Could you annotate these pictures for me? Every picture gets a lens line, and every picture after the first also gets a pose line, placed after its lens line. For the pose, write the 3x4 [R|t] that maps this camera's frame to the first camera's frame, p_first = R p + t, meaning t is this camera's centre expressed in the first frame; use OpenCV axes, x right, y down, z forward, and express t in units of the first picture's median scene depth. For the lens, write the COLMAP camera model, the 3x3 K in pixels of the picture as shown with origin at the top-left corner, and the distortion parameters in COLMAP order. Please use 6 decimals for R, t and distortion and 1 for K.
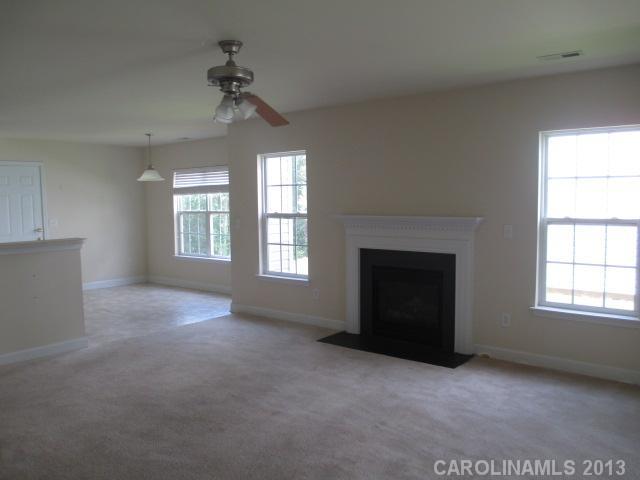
lens RADIAL K [[554.8, 0, 320.8], [0, 554.8, 241.7], [0, 0, 1]] dist [-0.046776, 0.015249]
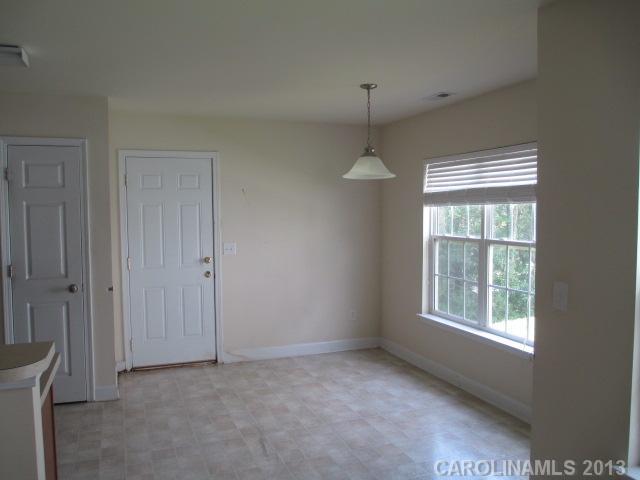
lens RADIAL K [[554.8, 0, 317.6], [0, 554.8, 243.4], [0, 0, 1]] dist [-0.046776, 0.015249]
pose [[0.871090, 0.042645, -0.489269, -0.089015], [-0.044579, 0.998976, 0.007704, -0.047984], [0.489097, 0.015100, 0.872099, 0.480885]]
